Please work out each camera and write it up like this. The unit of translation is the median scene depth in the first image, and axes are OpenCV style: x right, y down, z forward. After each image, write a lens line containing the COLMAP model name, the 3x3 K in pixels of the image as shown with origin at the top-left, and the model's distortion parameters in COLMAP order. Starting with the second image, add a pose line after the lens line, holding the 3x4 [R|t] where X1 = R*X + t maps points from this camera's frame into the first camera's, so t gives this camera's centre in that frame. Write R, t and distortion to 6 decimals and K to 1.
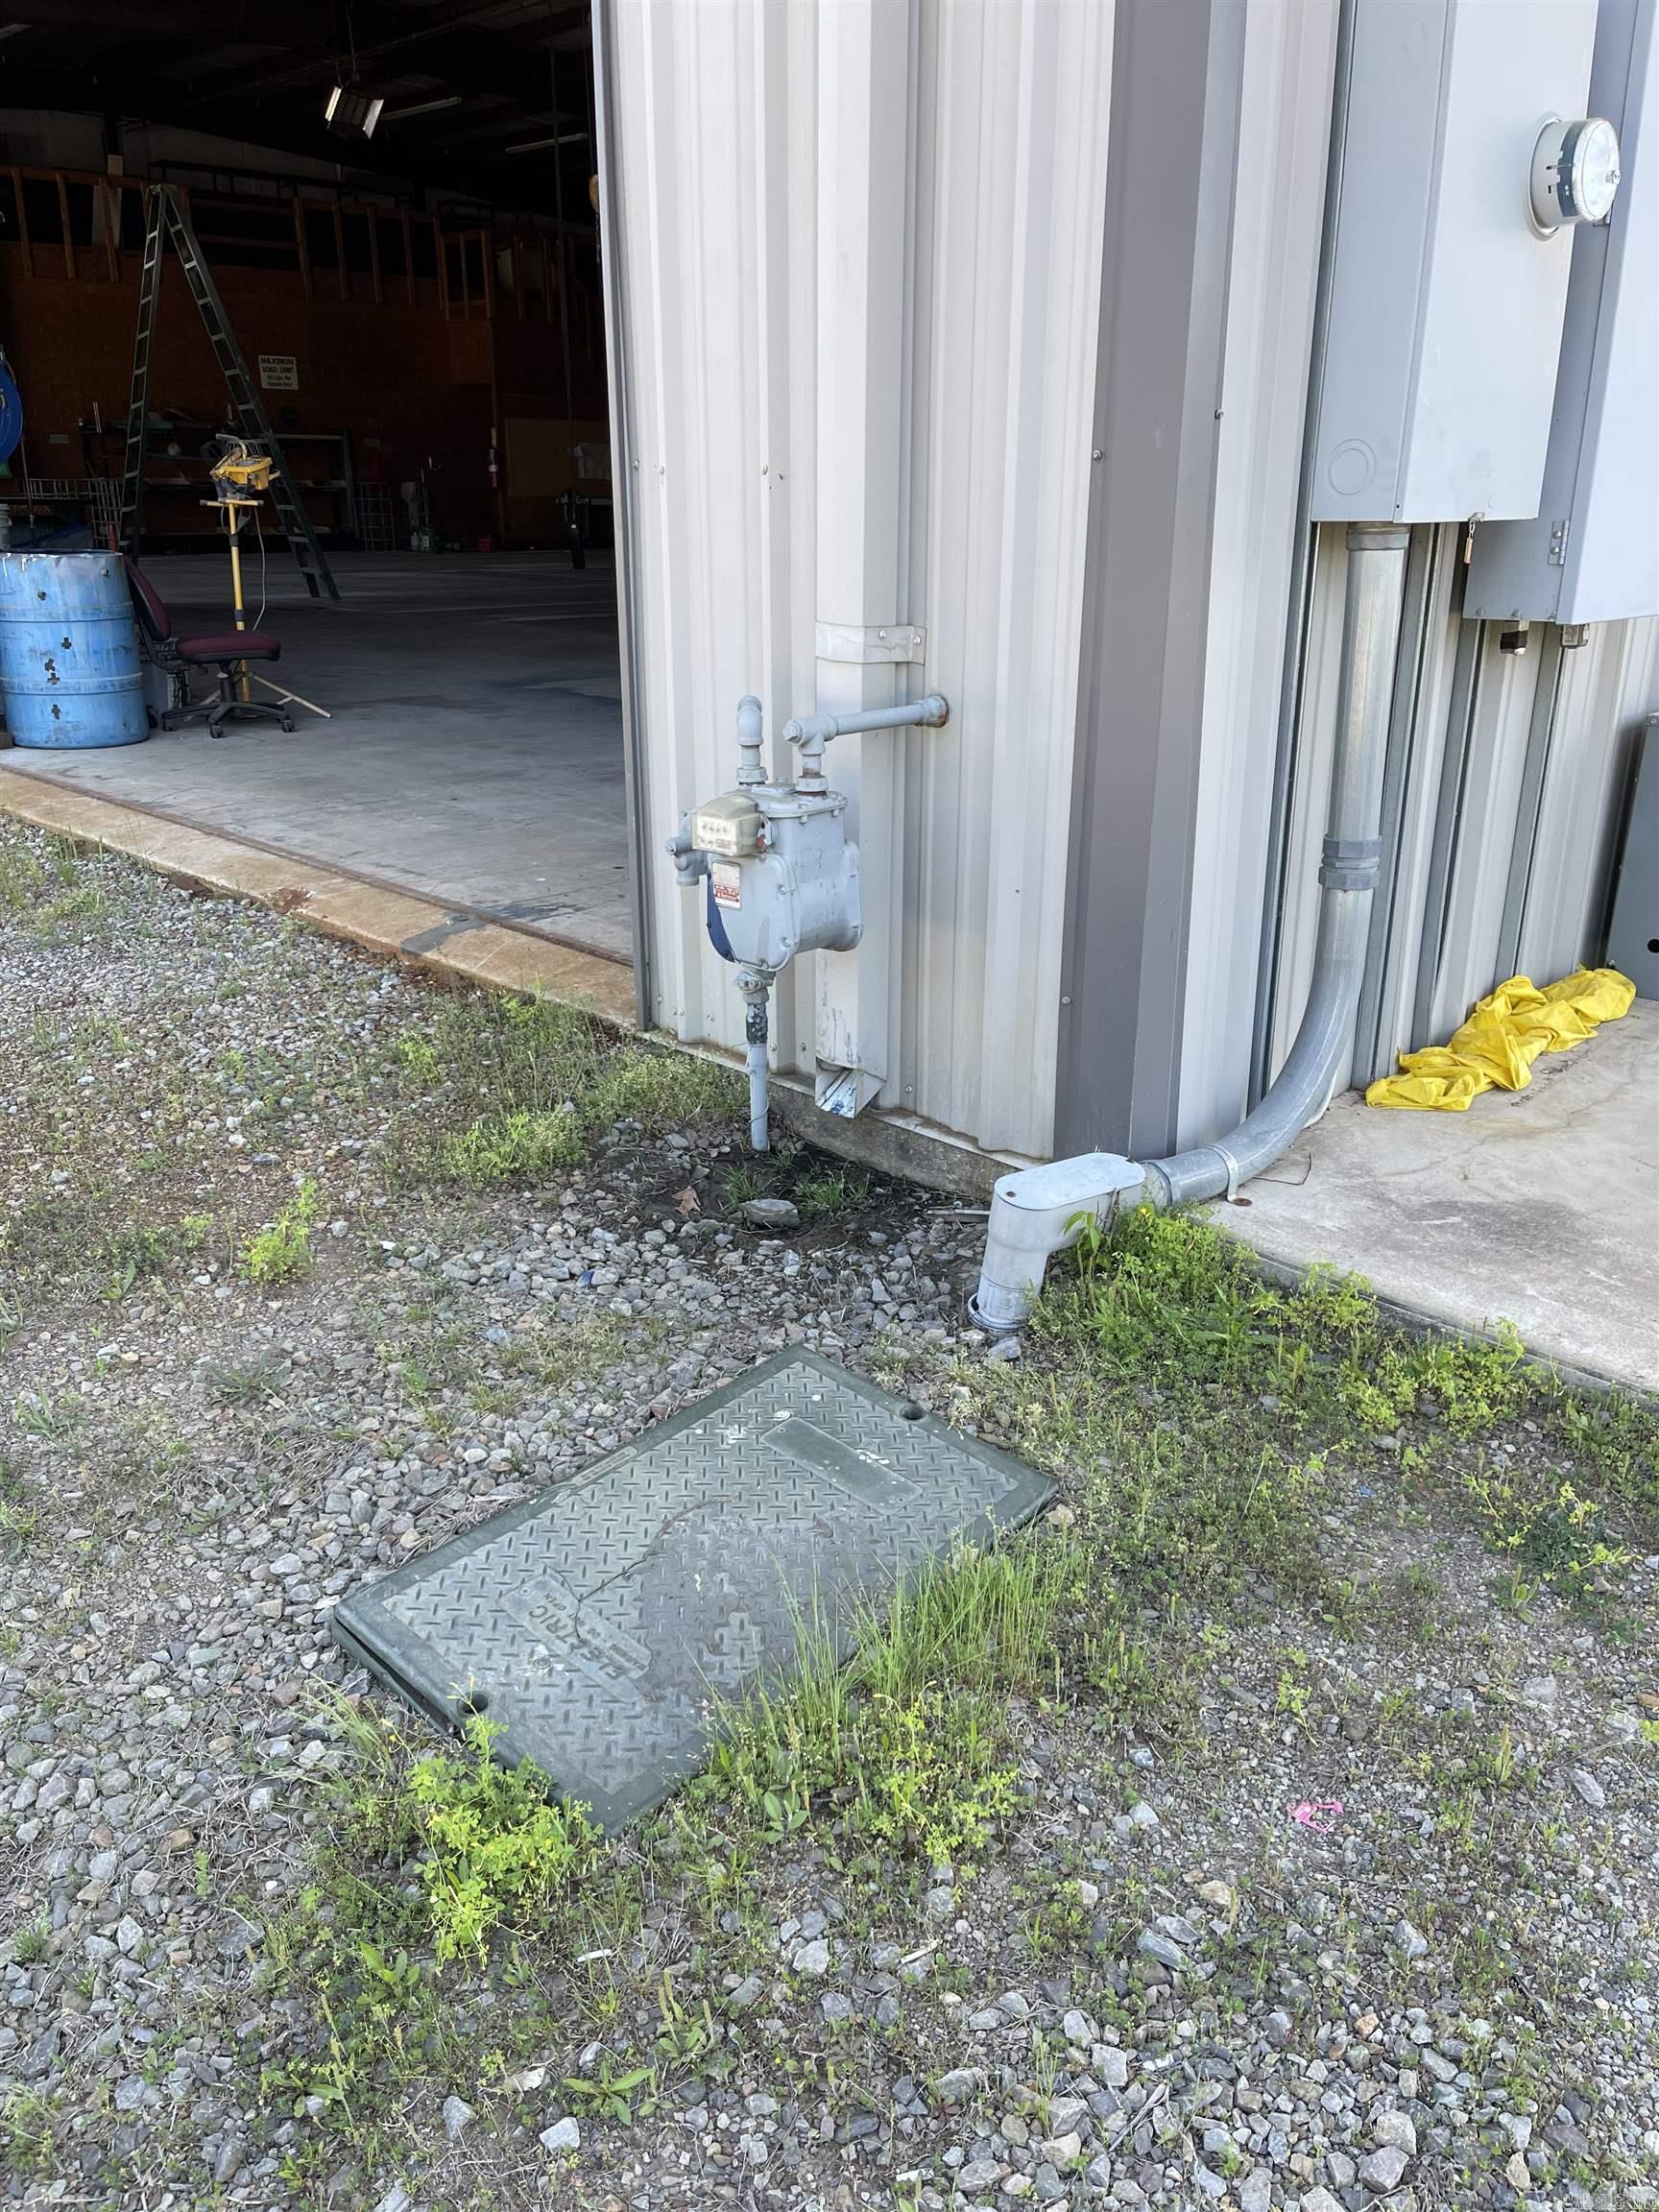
lens RADIAL K [[1656.9, 0, 829.5], [0, 1656.9, 1106.0], [0, 0, 1]] dist [0.054757, -0.075182]
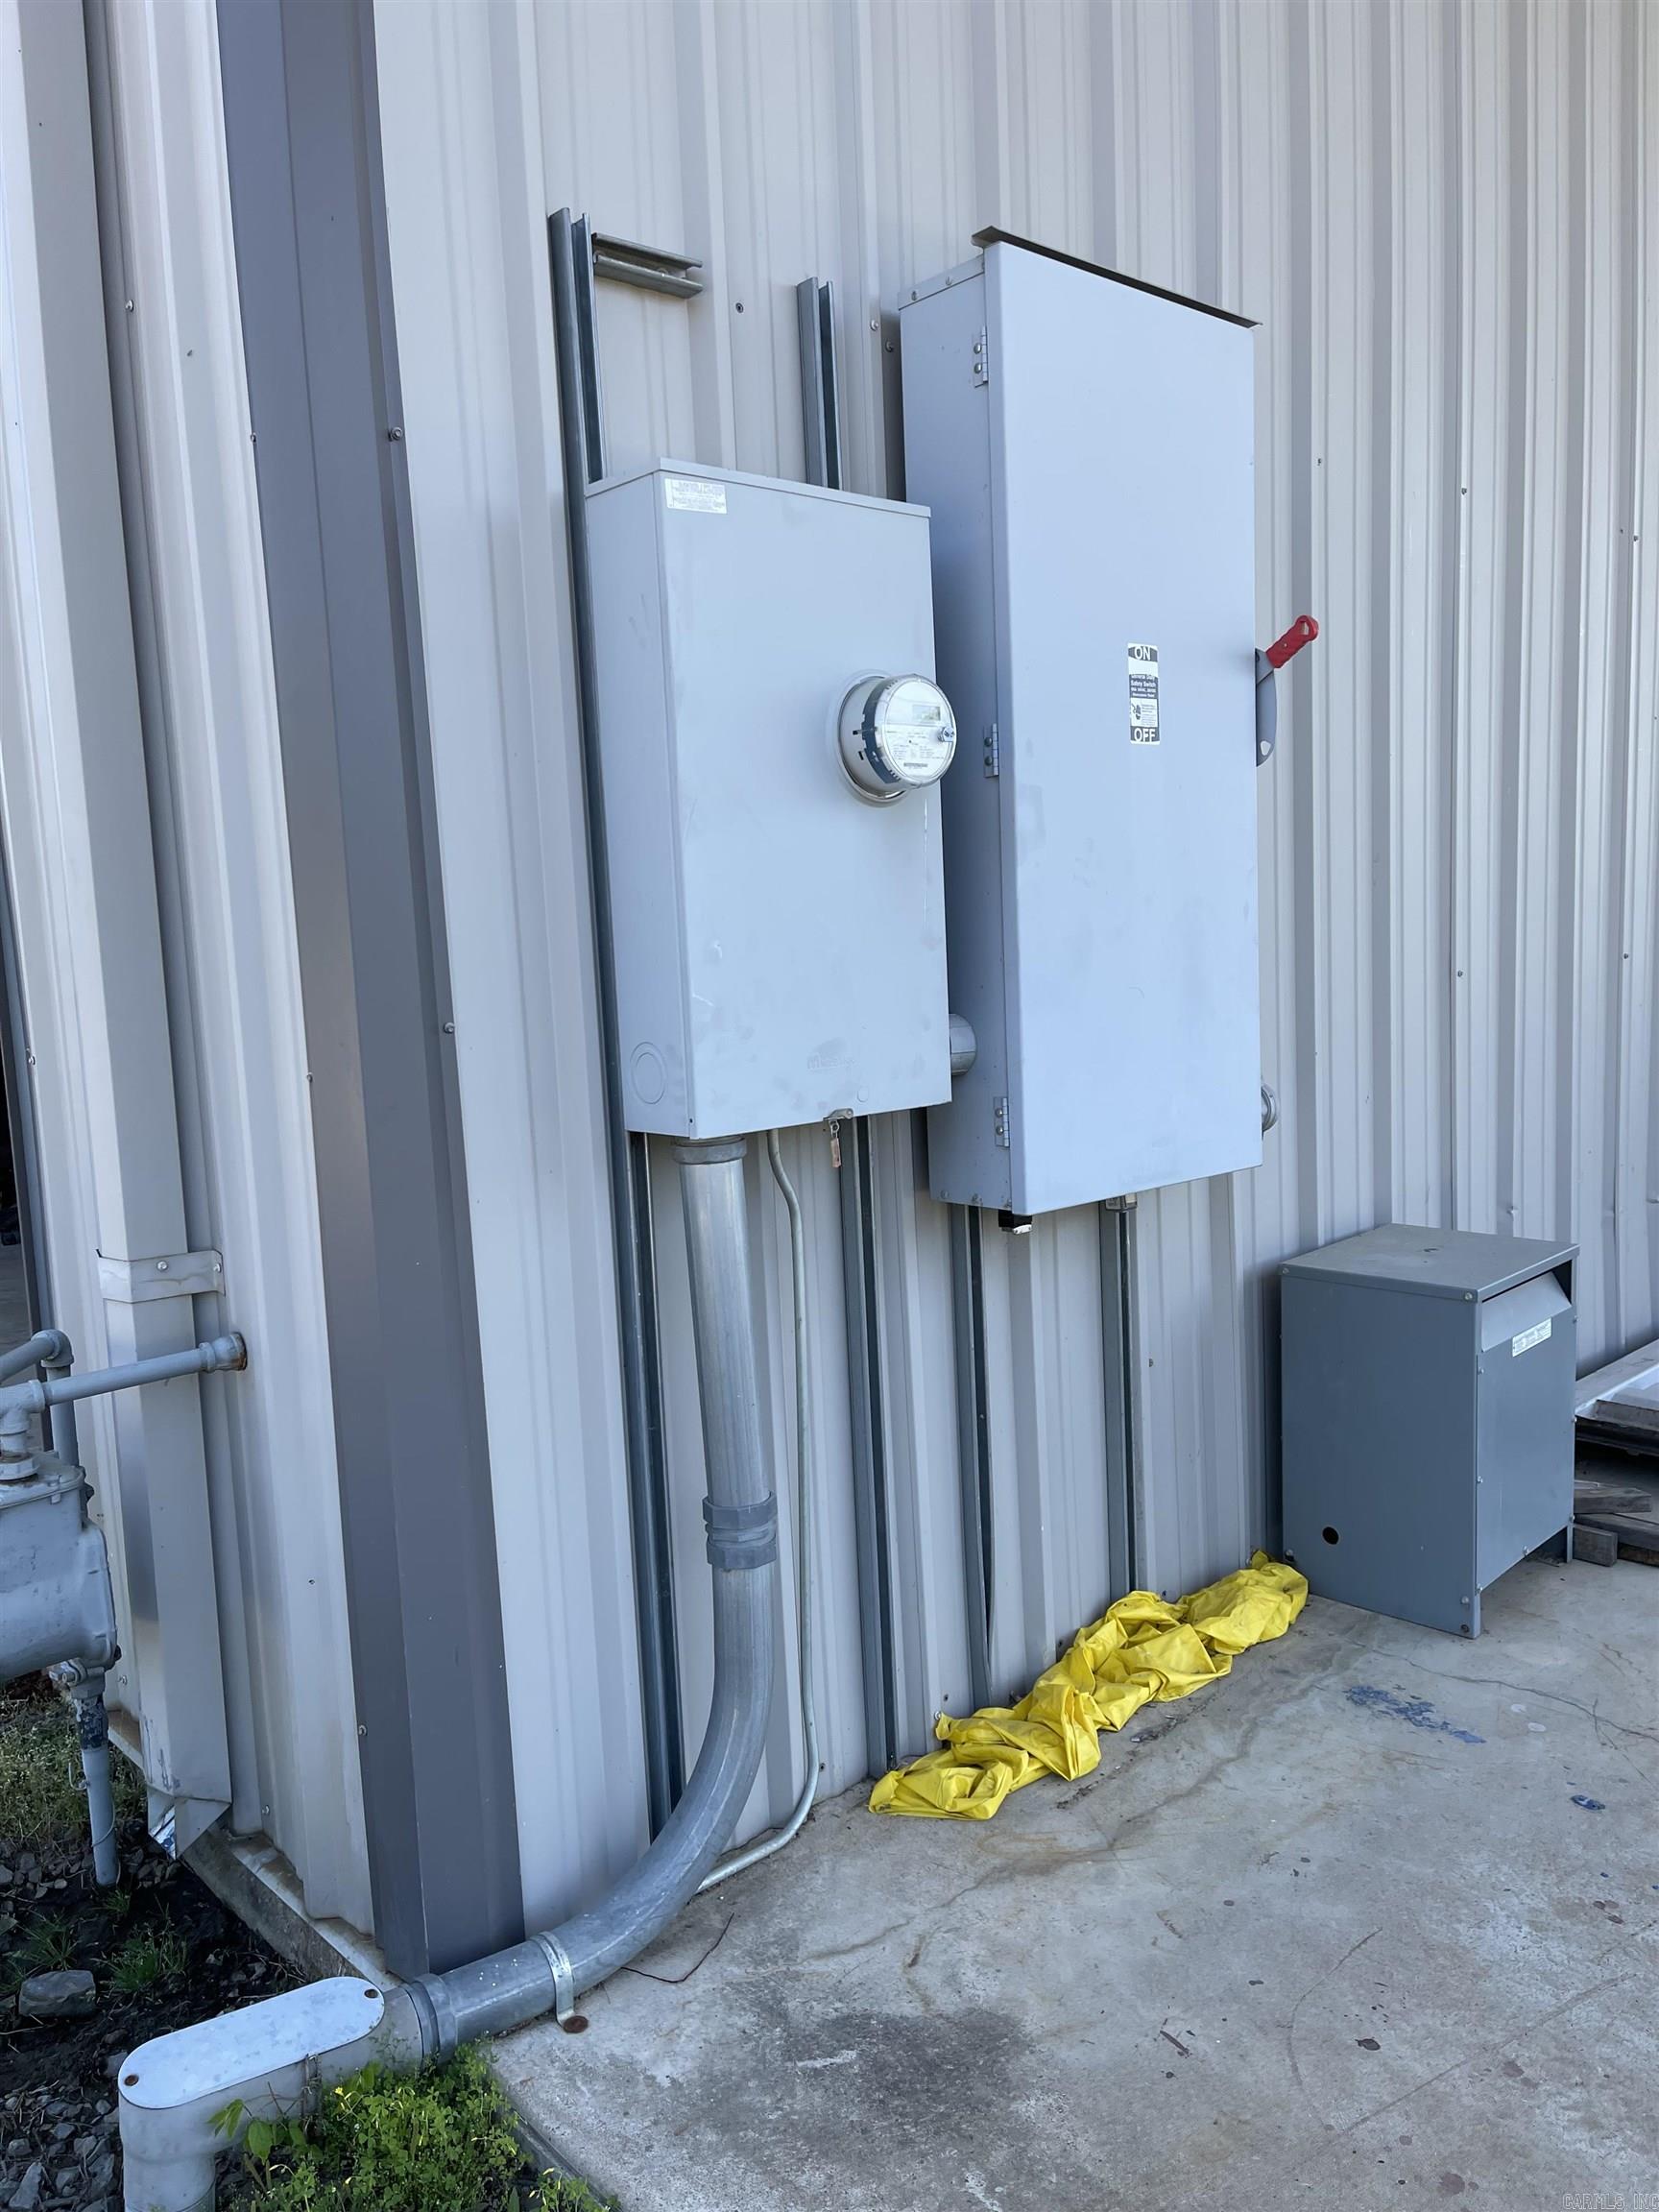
lens RADIAL K [[1656.9, 0, 829.5], [0, 1656.9, 1106.0], [0, 0, 1]] dist [0.054757, -0.075182]
pose [[0.998325, -0.036790, -0.044640, 0.392887], [0.025151, 0.970994, -0.237777, -0.150875], [0.052093, 0.236256, 0.970294, 0.188806]]
